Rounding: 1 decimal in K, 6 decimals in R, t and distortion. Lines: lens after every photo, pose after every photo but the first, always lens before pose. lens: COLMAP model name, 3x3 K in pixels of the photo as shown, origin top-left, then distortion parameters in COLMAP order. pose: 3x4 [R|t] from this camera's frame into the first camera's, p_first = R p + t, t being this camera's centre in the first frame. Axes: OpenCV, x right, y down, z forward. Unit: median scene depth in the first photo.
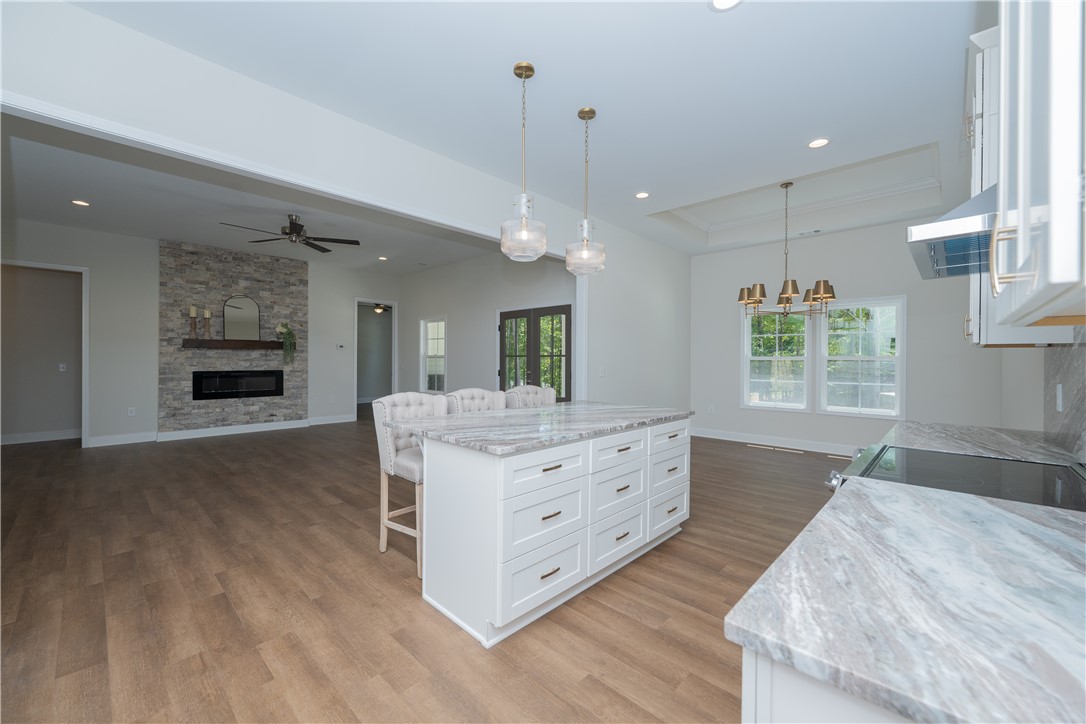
lens RADIAL K [[438.9, 0, 545.5], [0, 438.9, 360.8], [0, 0, 1]] dist [0.001929, 0.001039]
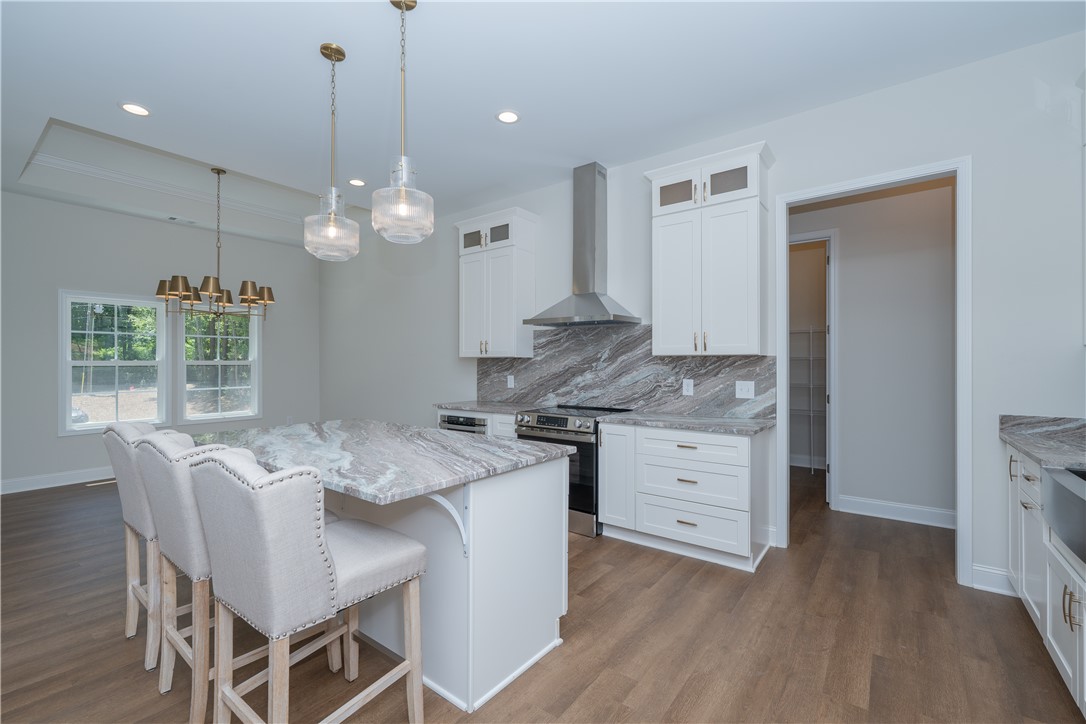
lens RADIAL K [[468.9, 0, 527.5], [0, 468.9, 370.6], [0, 0, 1]] dist [0.005225, 0.000814]
pose [[-0.099851, -0.020226, 0.994797, -0.355881], [0.003437, 0.999780, 0.020673, -0.006361], [-0.994996, 0.005484, -0.099760, 0.342841]]
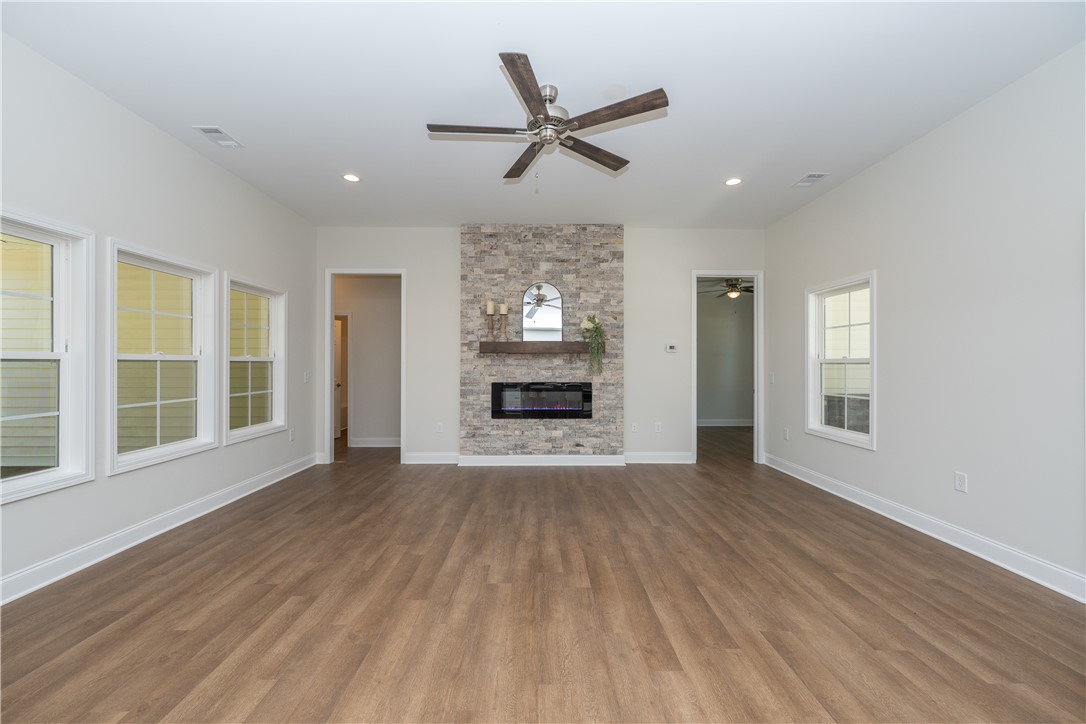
lens RADIAL K [[438.9, 0, 541.8], [0, 438.9, 361.0], [0, 0, 1]] dist [0.001929, 0.001039]
pose [[0.699398, -0.011808, -0.714635, -0.166592], [0.000205, 0.999867, -0.016321, -0.002091], [0.714732, 0.011268, 0.699308, 0.505540]]
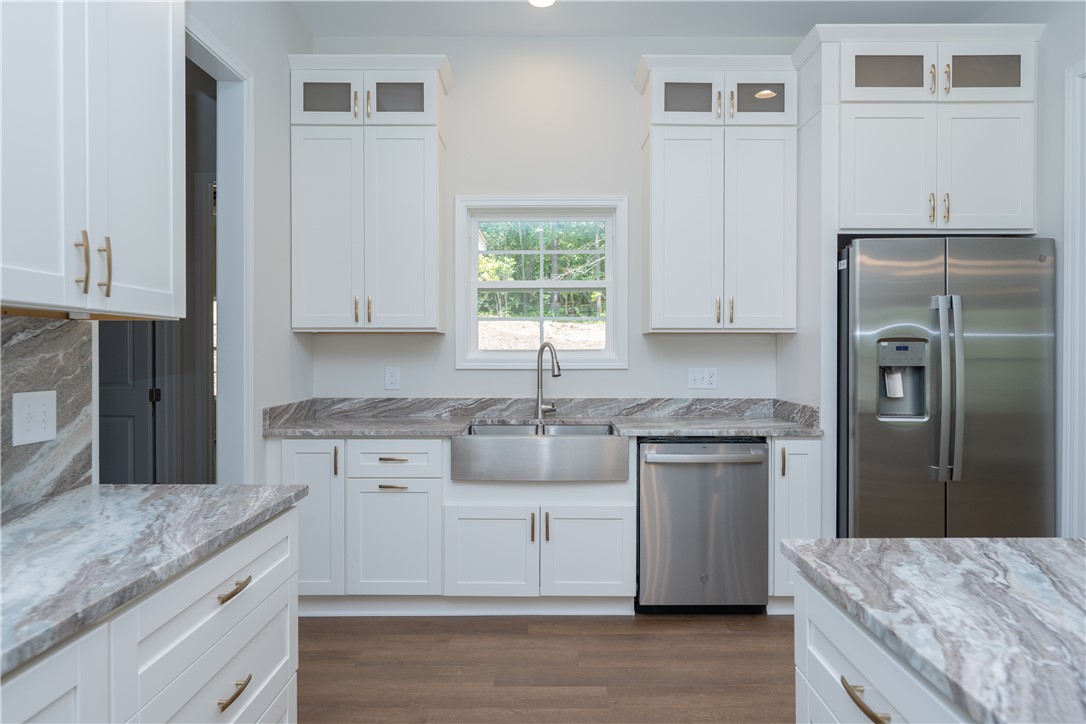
lens RADIAL K [[618.3, 0, 548.7], [0, 618.3, 359.1], [0, 0, 1]] dist [0.002675, 0.002498]
pose [[-0.721169, 0.001147, -0.692758, 0.146860], [-0.006635, 0.999941, 0.008563, 0.000855], [0.692728, 0.010772, -0.721119, 0.355673]]
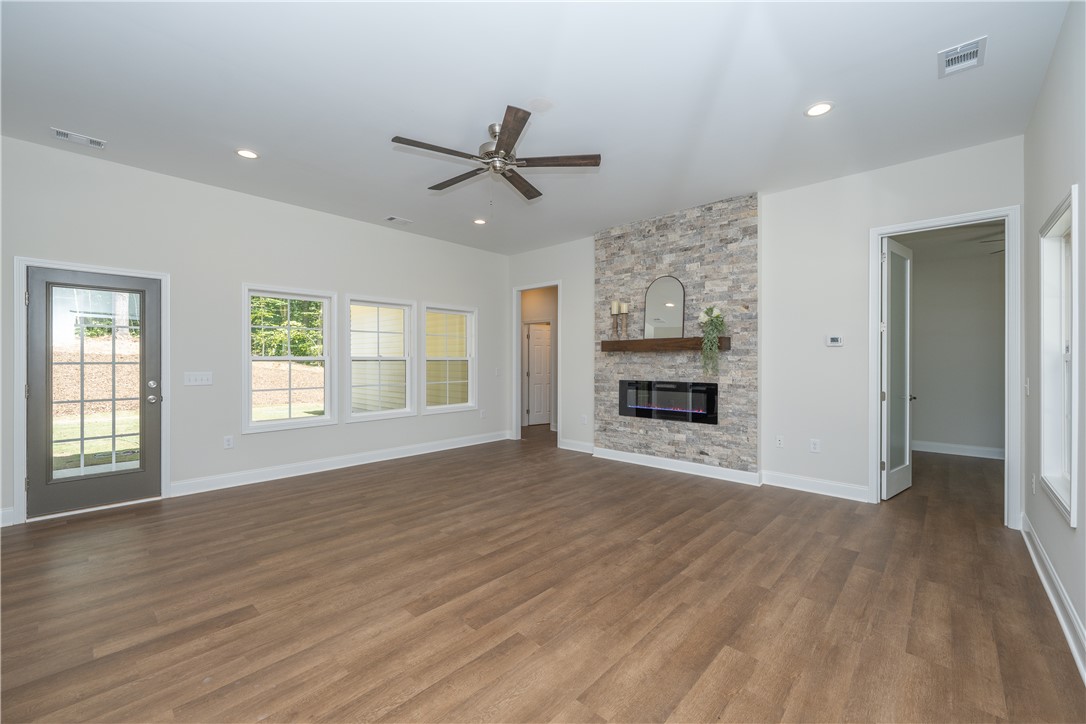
lens RADIAL K [[438.9, 0, 534.3], [0, 438.9, 362.9], [0, 0, 1]] dist [0.001929, 0.001039]
pose [[0.006642, -0.003663, -0.999971, 0.021159], [-0.005334, 0.999979, -0.003698, -0.004607], [0.999964, 0.005359, 0.006623, 0.833999]]
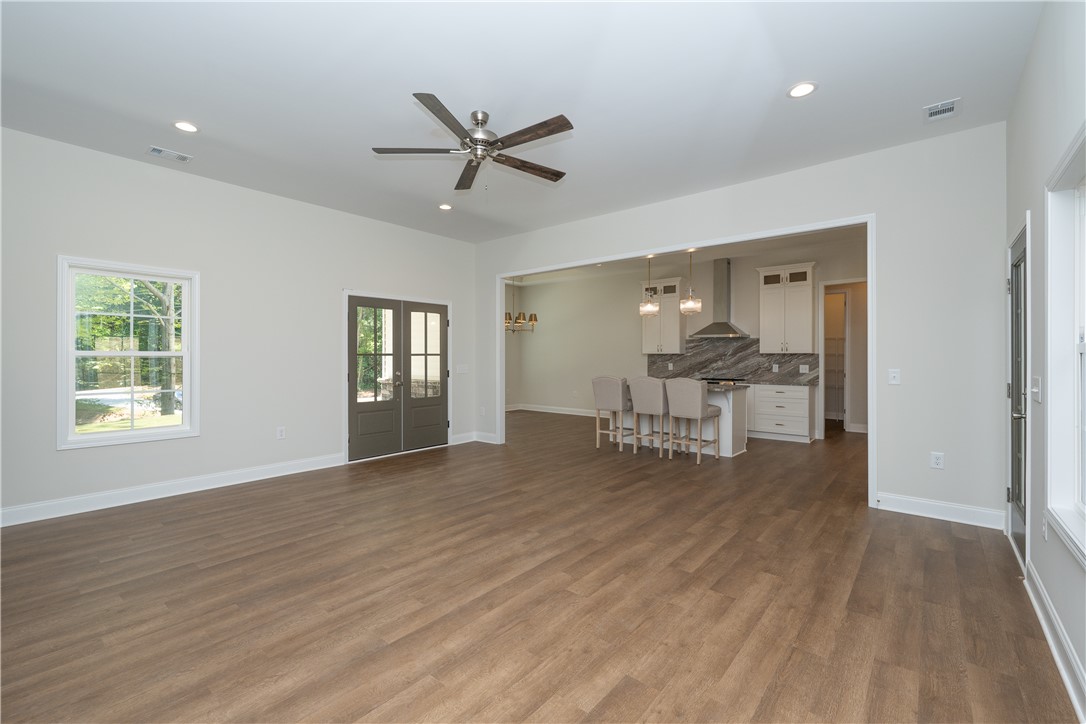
lens RADIAL K [[468.9, 0, 526.8], [0, 468.9, 364.3], [0, 0, 1]] dist [0.005225, 0.000814]
pose [[-0.052359, -0.020911, 0.998409, -0.952217], [0.002754, 0.999774, 0.021084, -0.010754], [-0.998625, 0.003854, -0.052289, 0.772996]]
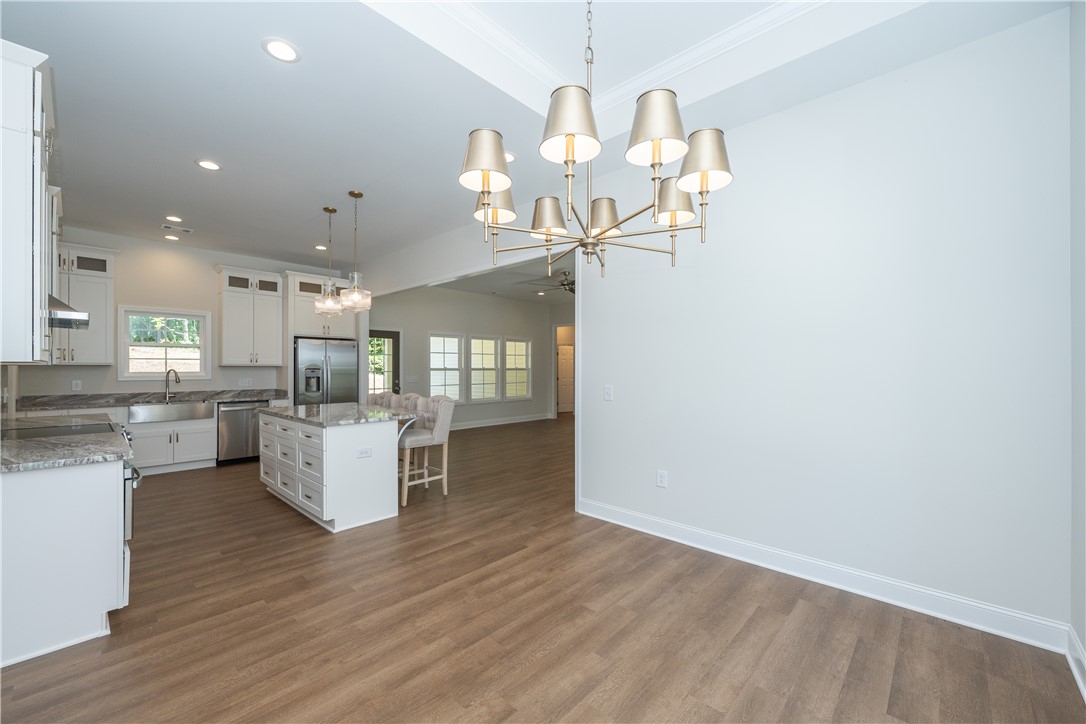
lens RADIAL K [[438.9, 0, 536.5], [0, 438.9, 366.8], [0, 0, 1]] dist [0.001929, 0.001039]
pose [[-0.001377, -0.010180, -0.999947, 0.667418], [-0.004061, 0.999940, -0.010174, -0.006722], [0.999991, 0.004047, -0.001418, 0.716994]]
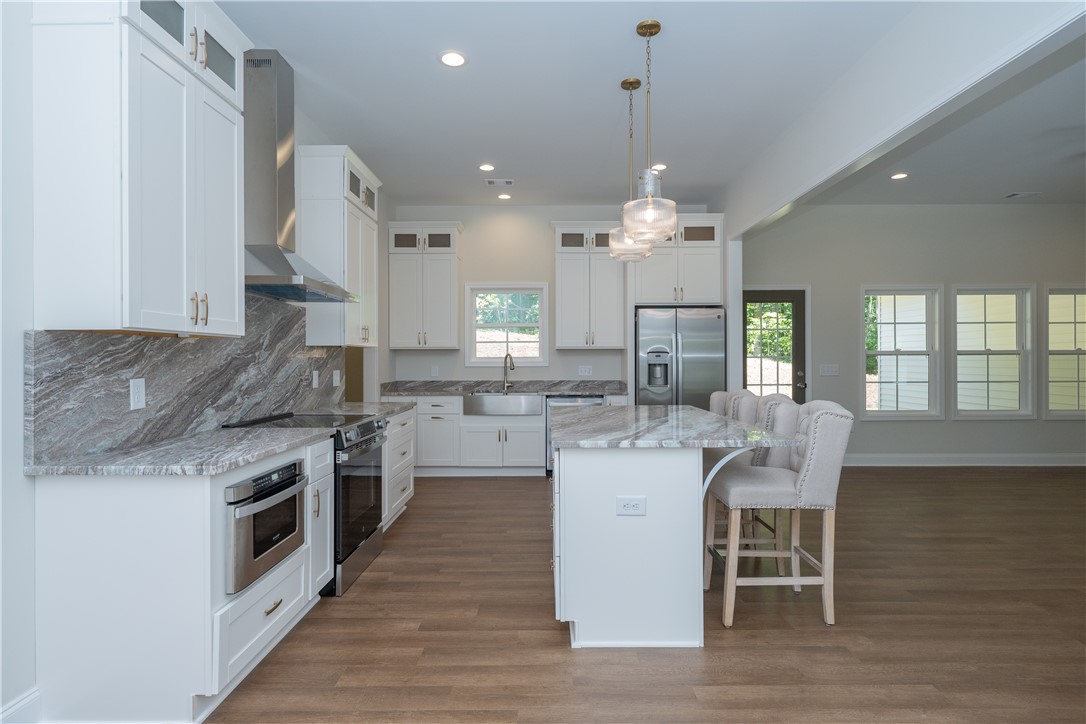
lens RADIAL K [[567.2, 0, 545.3], [0, 567.2, 361.2], [0, 0, 1]] dist [0.001297, -0.000365]
pose [[-0.729619, -0.002166, -0.683851, 0.406453], [-0.003807, 0.999992, 0.000895, 0.003341], [0.683843, 0.003256, -0.729622, 0.727557]]
